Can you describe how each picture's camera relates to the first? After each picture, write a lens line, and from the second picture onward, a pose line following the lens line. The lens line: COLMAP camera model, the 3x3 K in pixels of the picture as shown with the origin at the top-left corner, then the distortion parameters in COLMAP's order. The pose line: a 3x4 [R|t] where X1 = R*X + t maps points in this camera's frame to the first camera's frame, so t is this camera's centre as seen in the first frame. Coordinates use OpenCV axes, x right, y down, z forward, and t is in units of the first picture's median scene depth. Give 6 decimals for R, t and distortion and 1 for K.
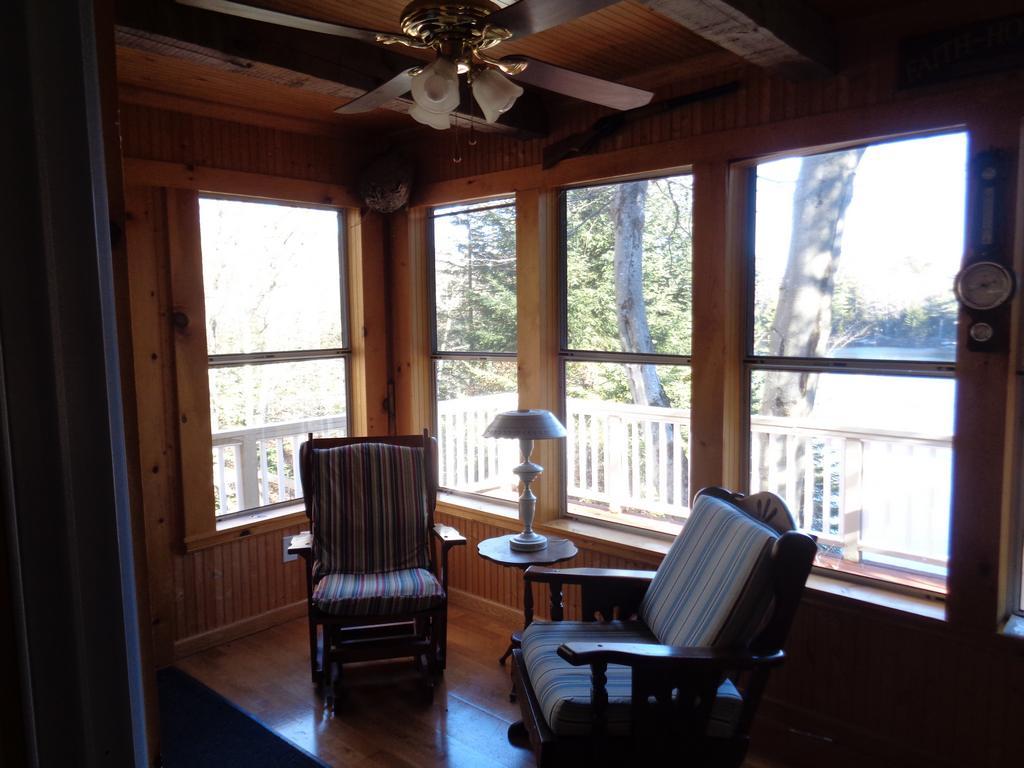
lens RADIAL K [[761.5, 0, 512.0], [0, 761.5, 384.0], [0, 0, 1]] dist [0.000804, 0.000489]
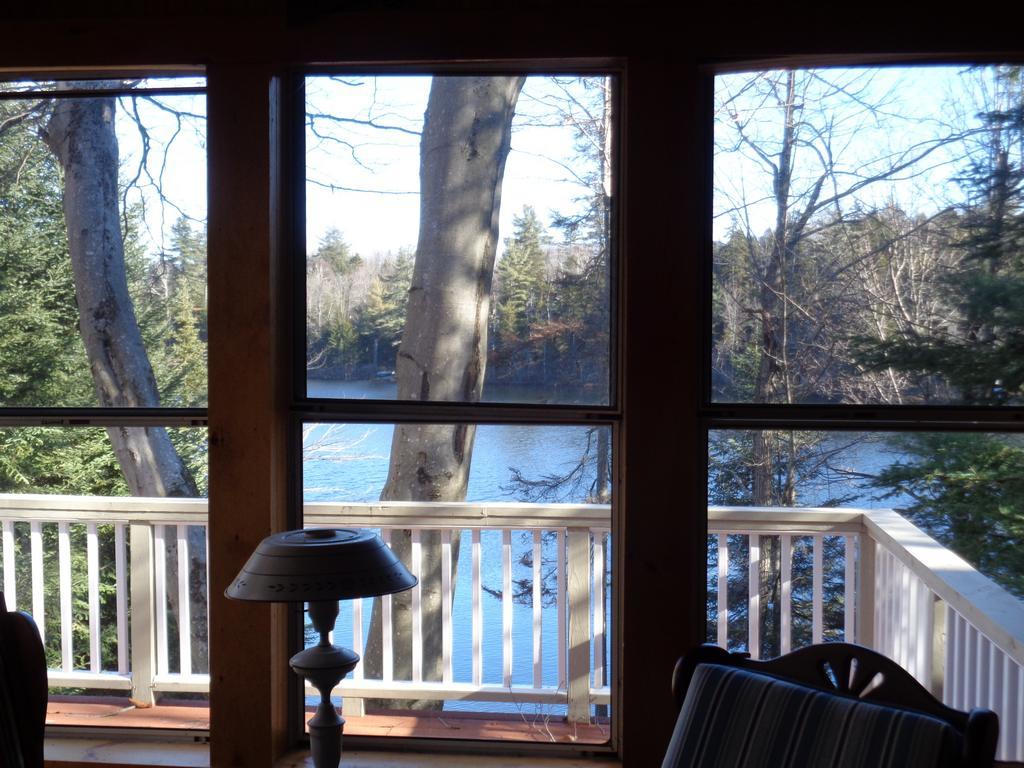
lens RADIAL K [[1235.3, 0, 512.0], [0, 1235.3, 384.0], [0, 0, 1]] dist [-0.013356, 0.004002]
pose [[0.803187, -0.017833, 0.595460, -0.143067], [0.045952, 0.998428, -0.032081, -0.011810], [-0.593952, 0.053130, 0.802744, 0.140893]]
